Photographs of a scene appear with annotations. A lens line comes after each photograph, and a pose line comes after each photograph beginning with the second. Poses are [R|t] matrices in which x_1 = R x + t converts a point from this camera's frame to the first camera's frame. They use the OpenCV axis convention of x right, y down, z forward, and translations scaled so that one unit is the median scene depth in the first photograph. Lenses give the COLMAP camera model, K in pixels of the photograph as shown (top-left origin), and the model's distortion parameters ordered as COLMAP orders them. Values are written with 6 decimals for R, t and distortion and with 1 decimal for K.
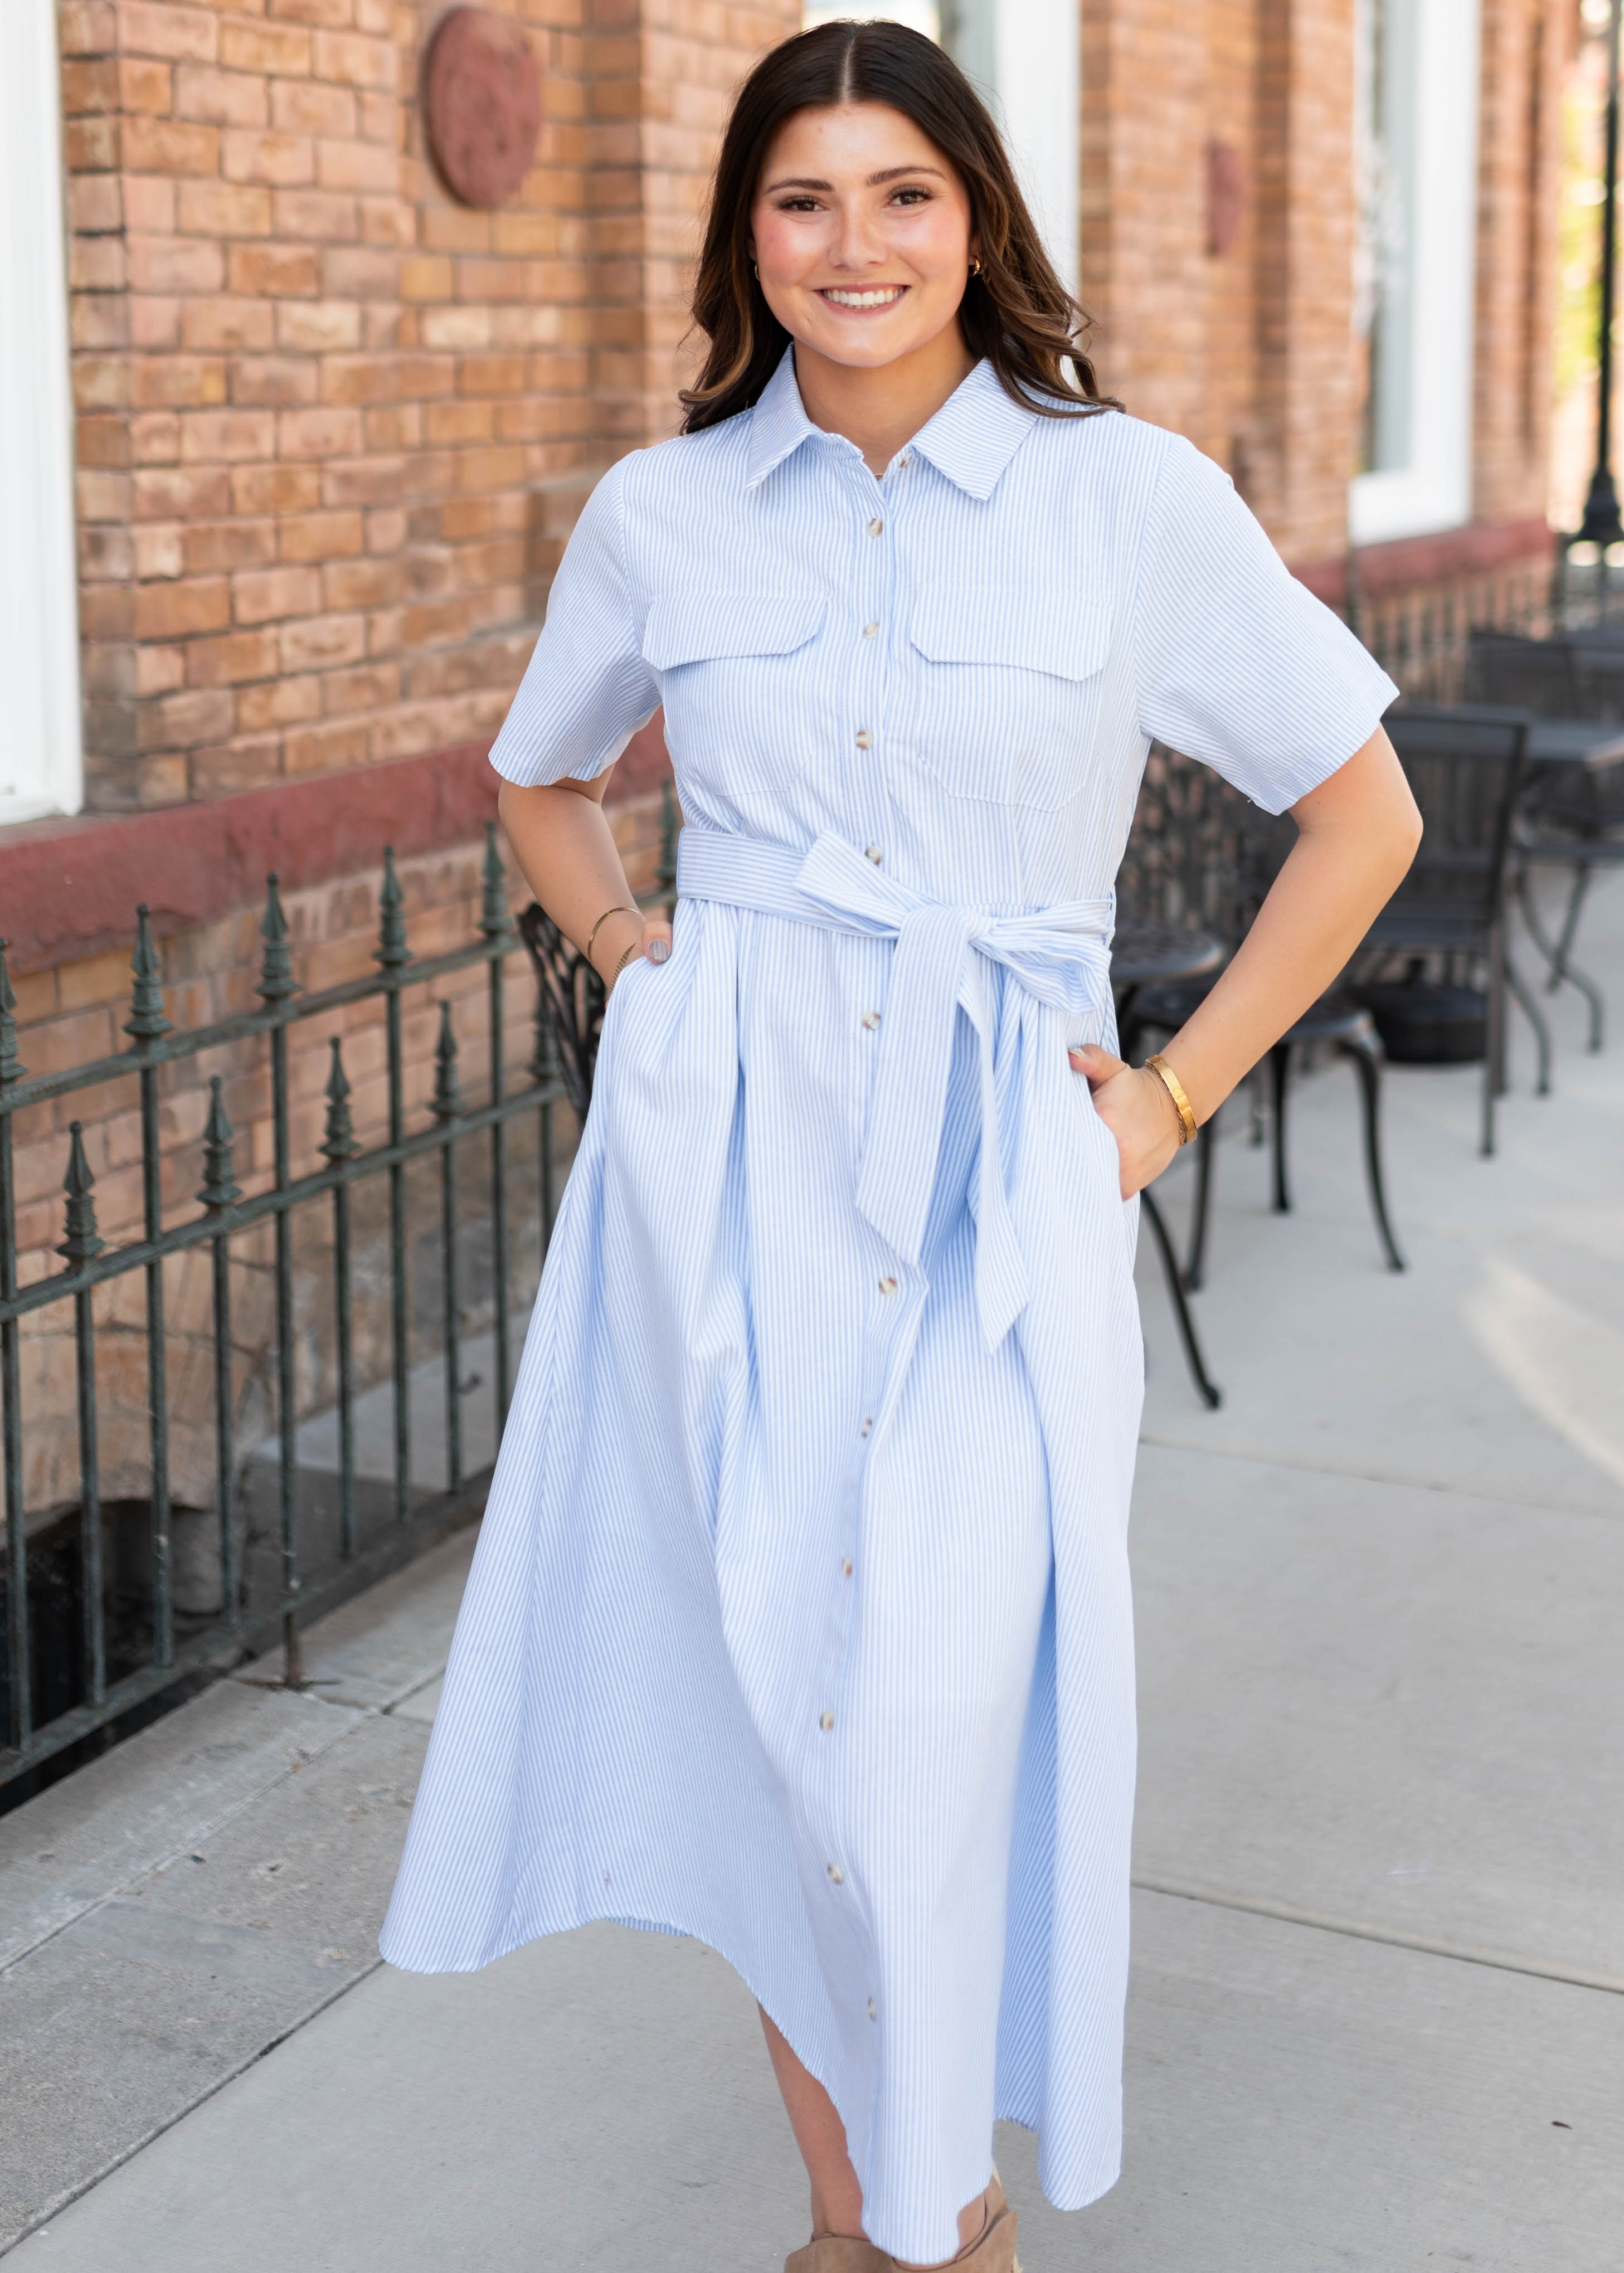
lens RADIAL K [[3270.9, 0, 802.7], [0, 3270.9, 728.2], [0, 0, 1]] dist [-0.005963, 0.035557]
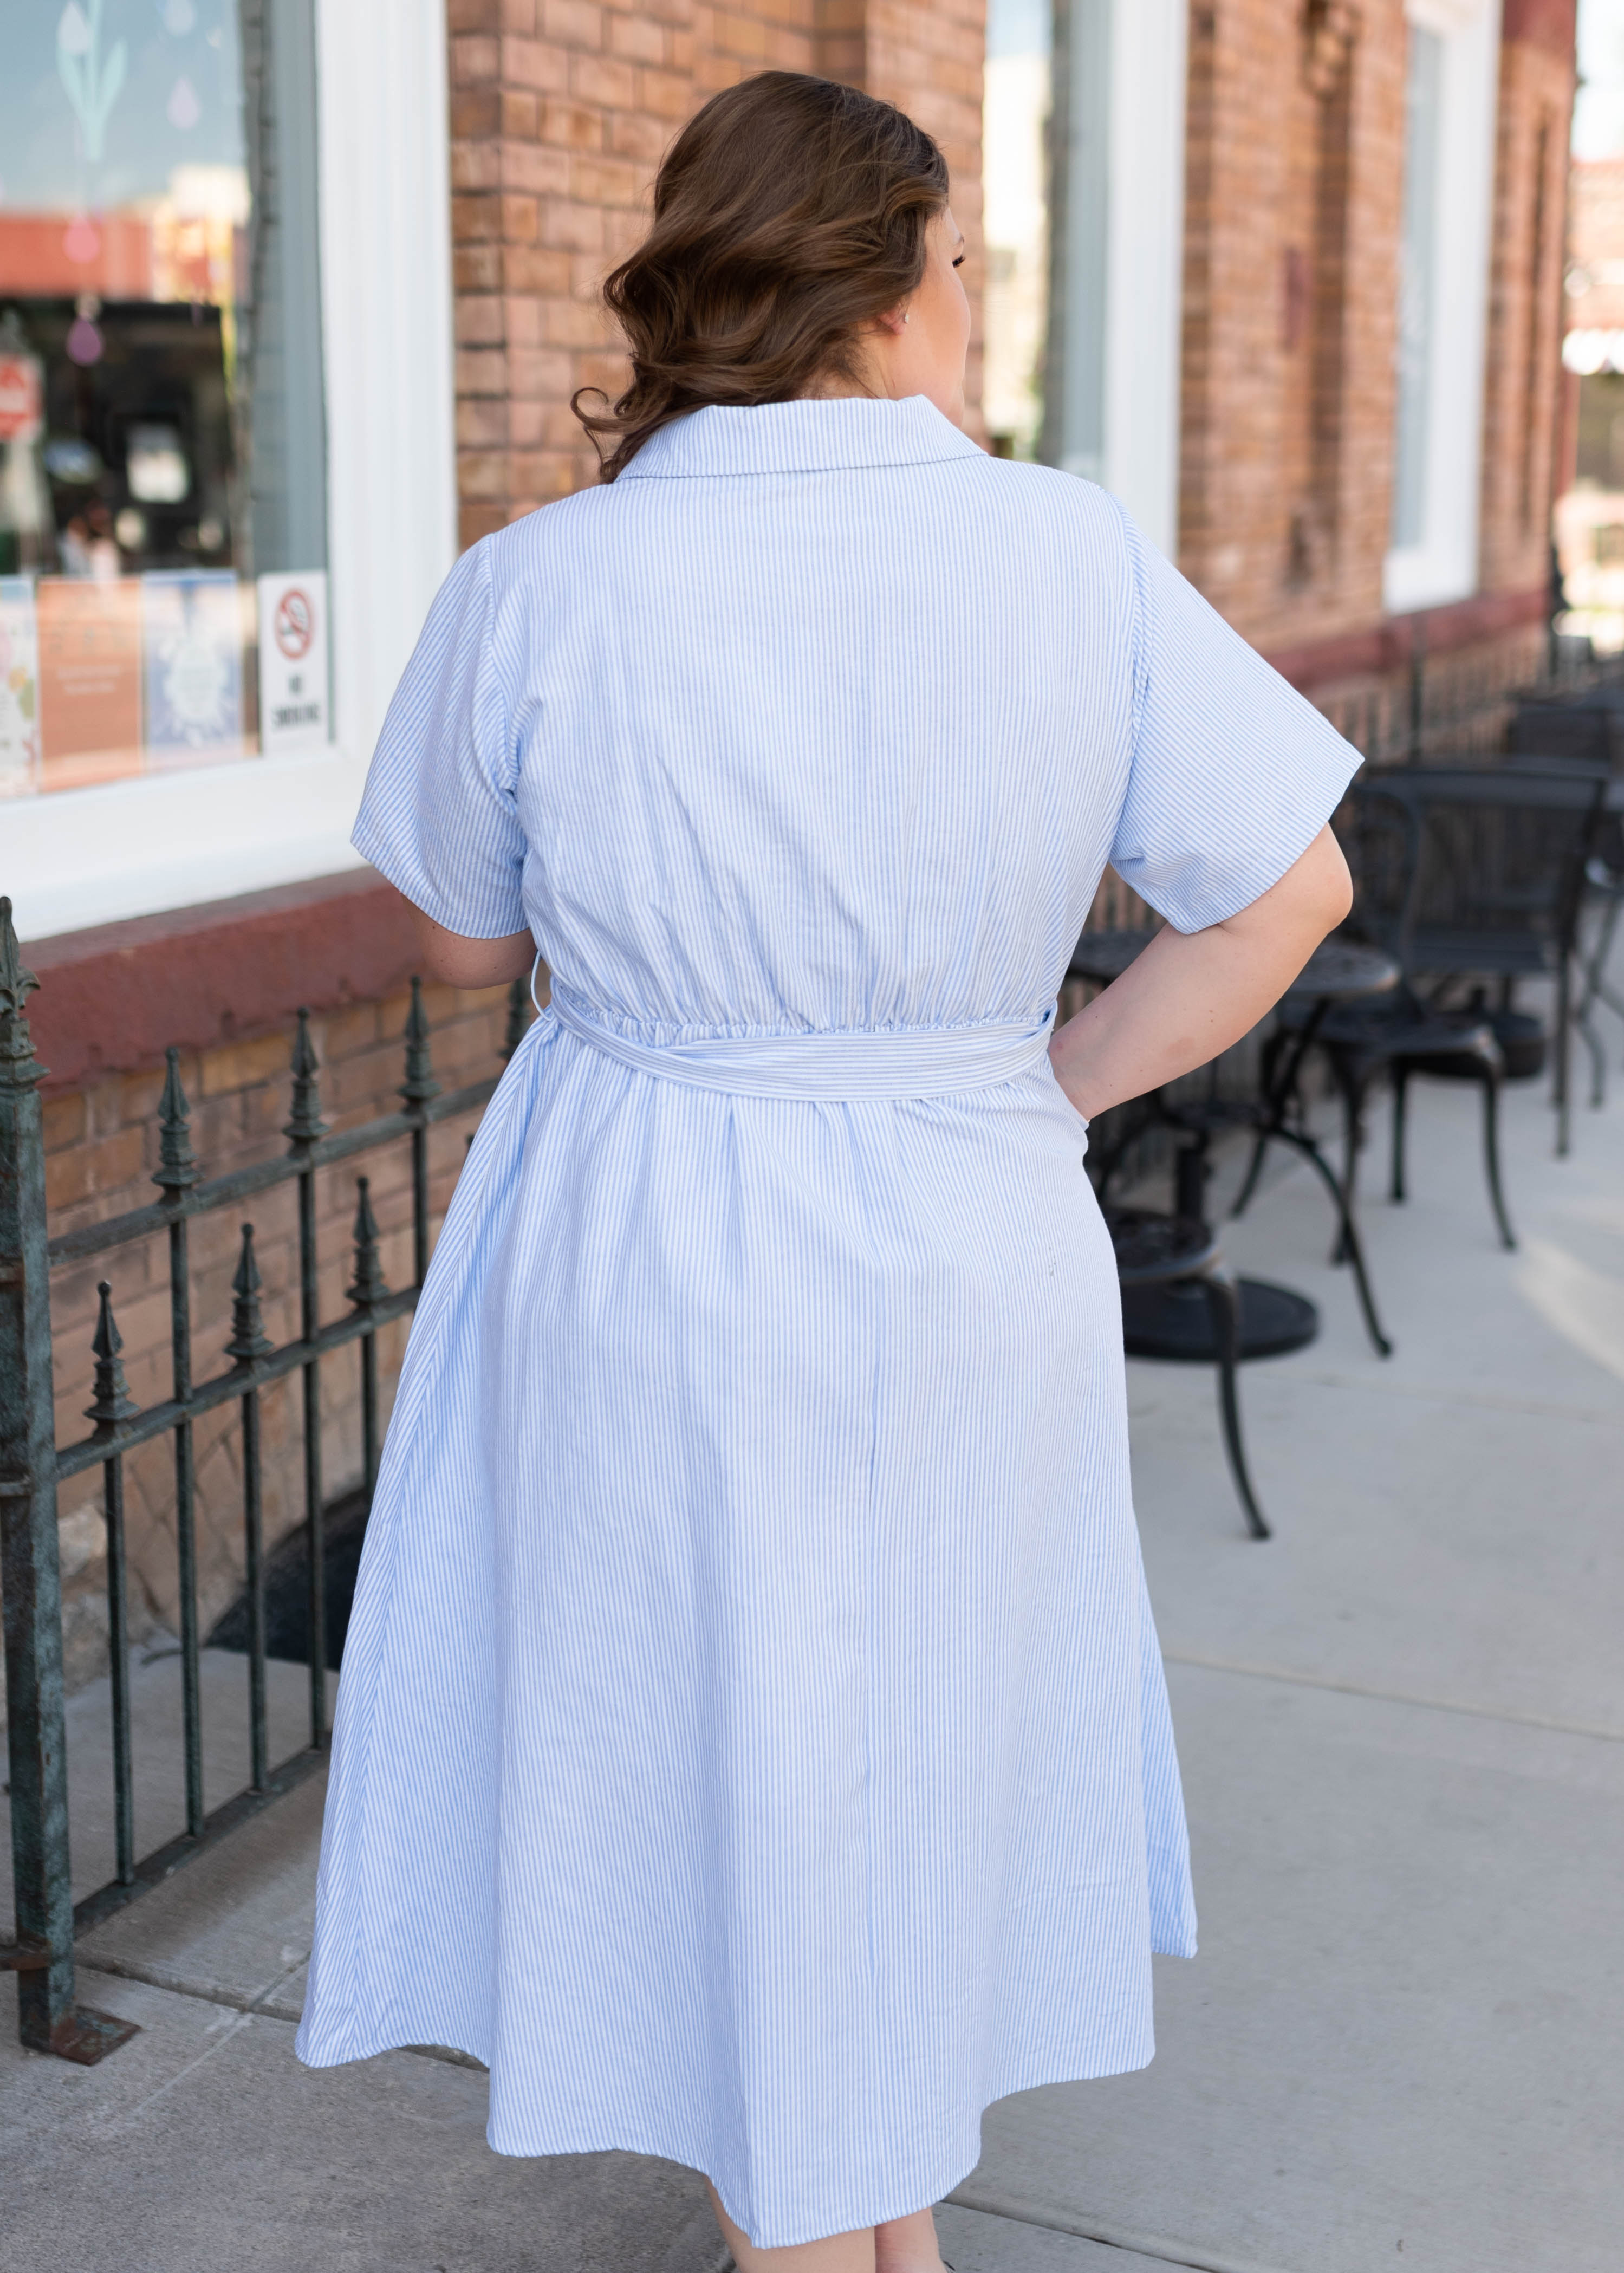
lens RADIAL K [[3224.6, 0, 802.4], [0, 3224.6, 992.8], [0, 0, 1]] dist [-0.002662, 0.005831]
pose [[0.999121, 0.000929, 0.041919, -0.138541], [-0.003599, 0.997966, 0.063644, 0.003988], [-0.041775, -0.063739, 0.997092, -0.147510]]
